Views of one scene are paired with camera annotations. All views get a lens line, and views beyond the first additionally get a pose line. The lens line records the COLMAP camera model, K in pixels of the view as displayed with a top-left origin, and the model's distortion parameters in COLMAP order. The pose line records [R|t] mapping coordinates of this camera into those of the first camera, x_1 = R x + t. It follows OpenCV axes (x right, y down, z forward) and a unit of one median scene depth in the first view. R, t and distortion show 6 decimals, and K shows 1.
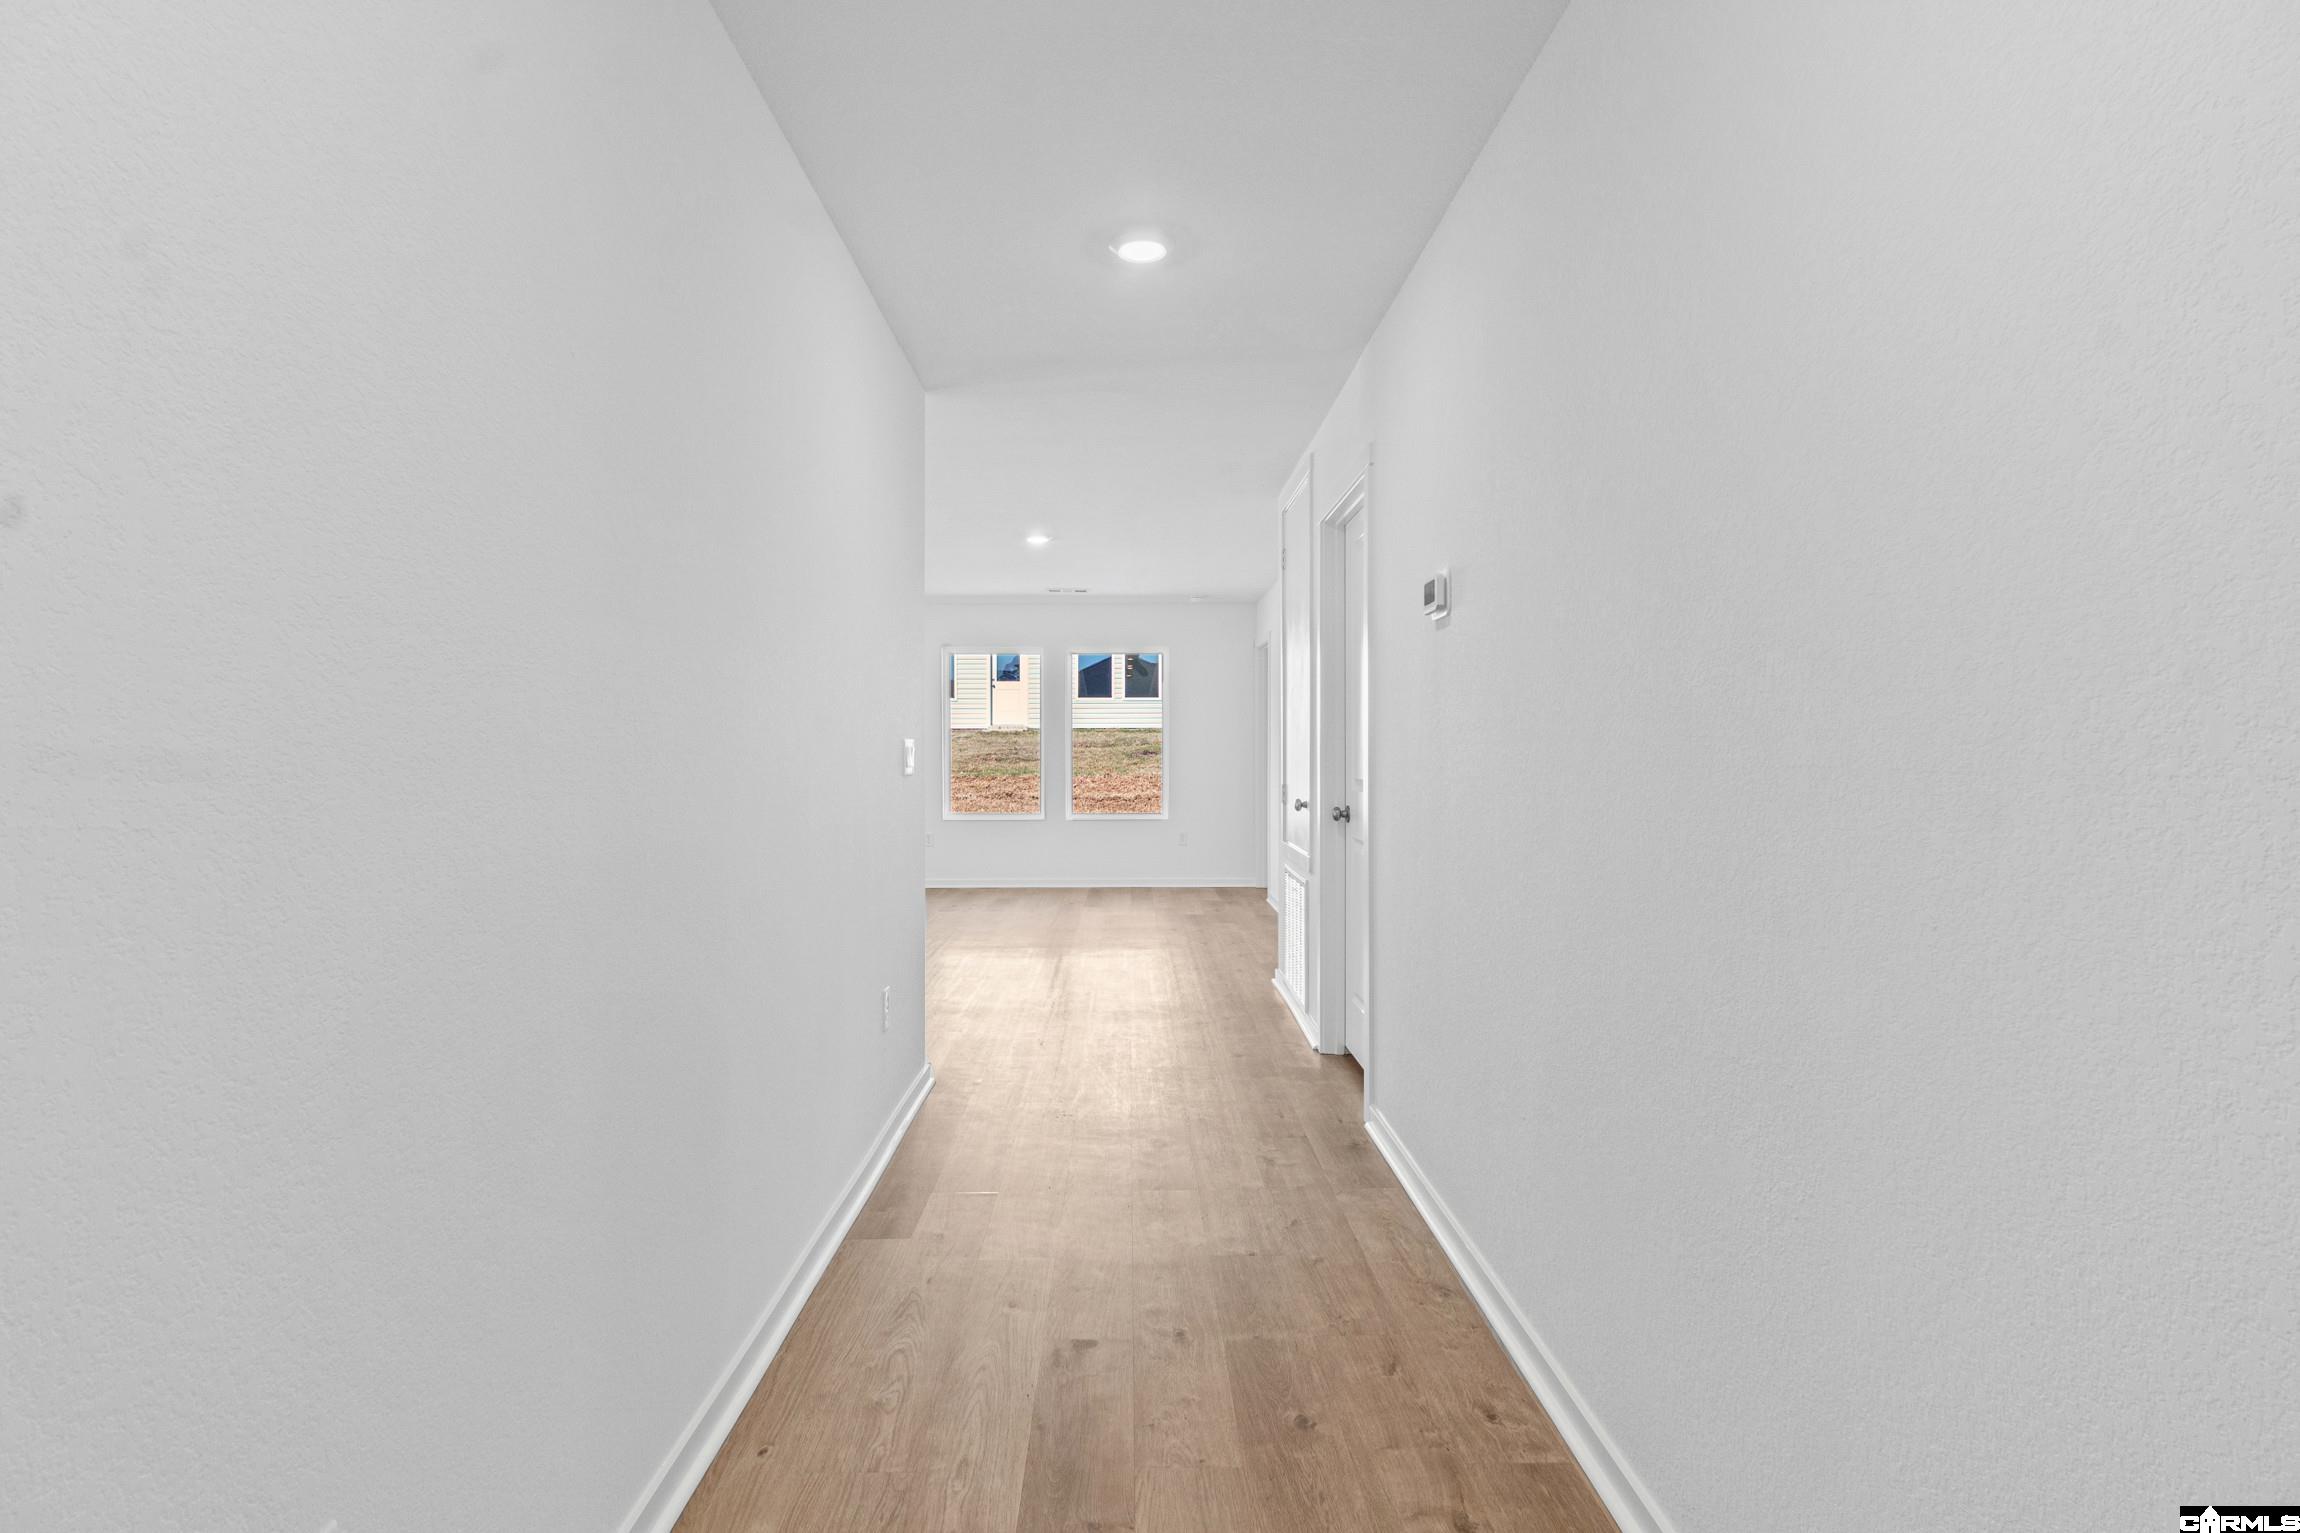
lens RADIAL K [[1174.6, 0, 1149.9], [0, 1174.6, 761.9], [0, 0, 1]] dist [-0.006977, 0.002883]
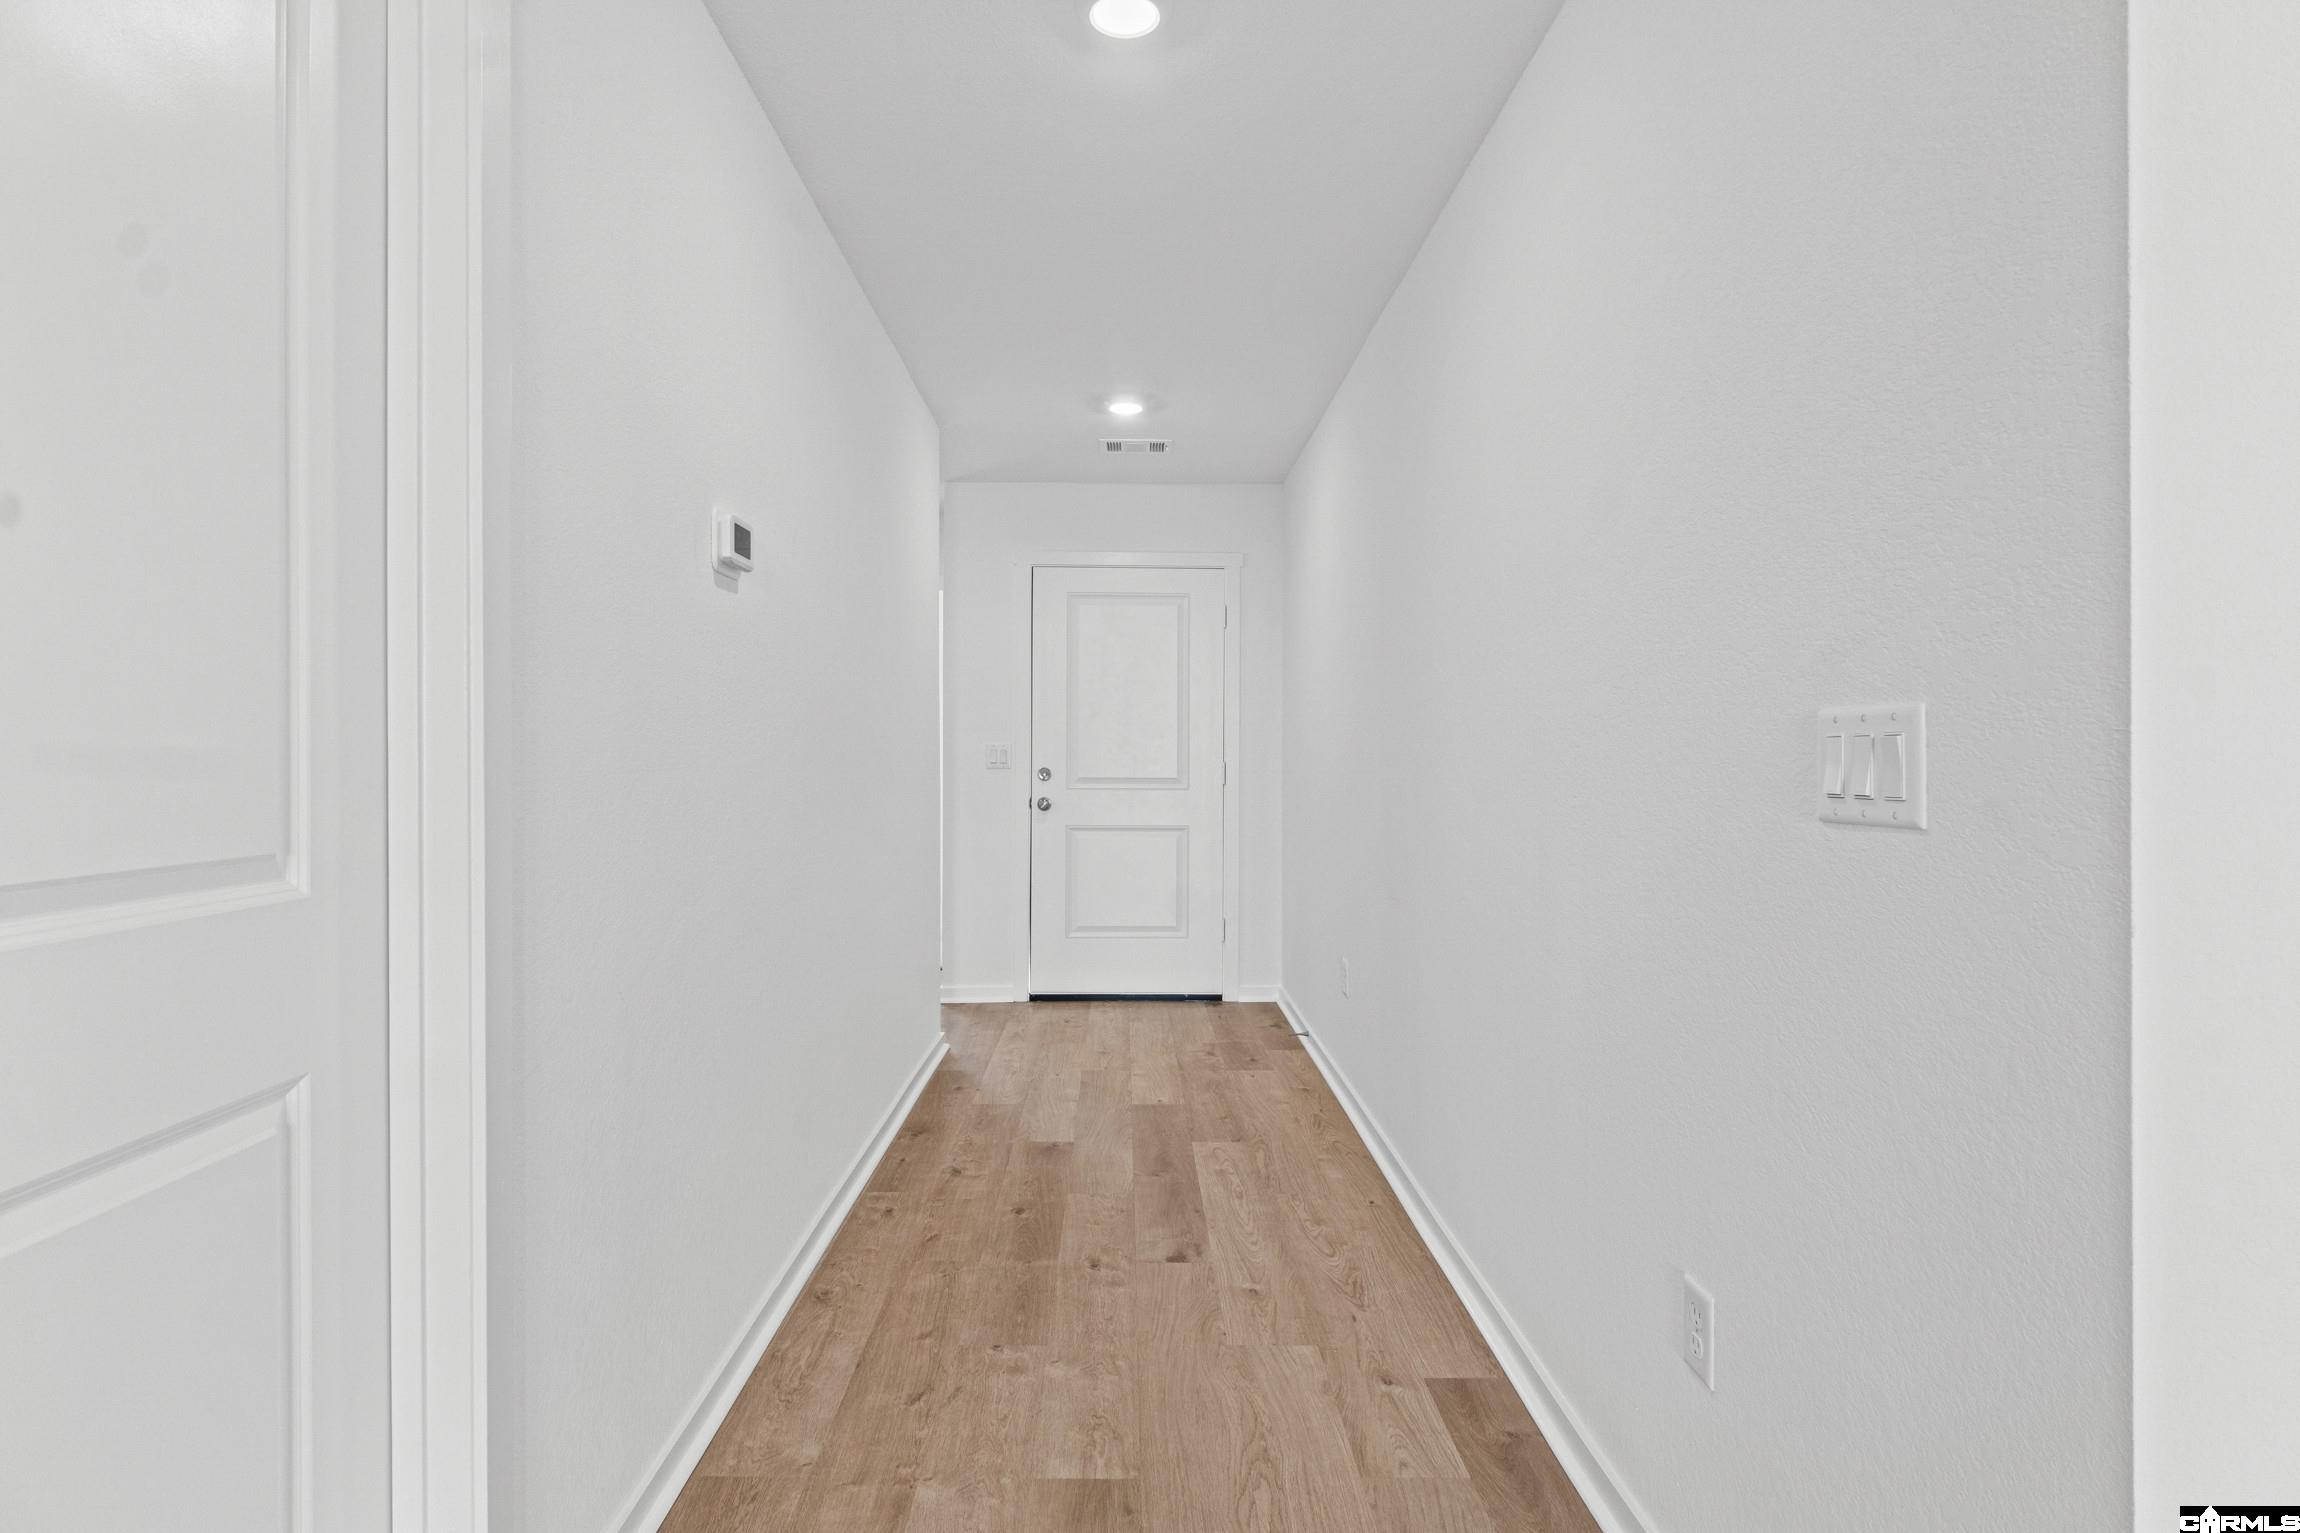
lens RADIAL K [[1174.6, 0, 1149.0], [0, 1174.6, 761.0], [0, 0, 1]] dist [-0.006977, 0.002883]
pose [[-0.999991, -0.000368, -0.004238, -0.022990], [-0.000406, 0.999960, 0.008936, -0.012609], [0.004235, 0.008937, -0.999951, 2.205053]]
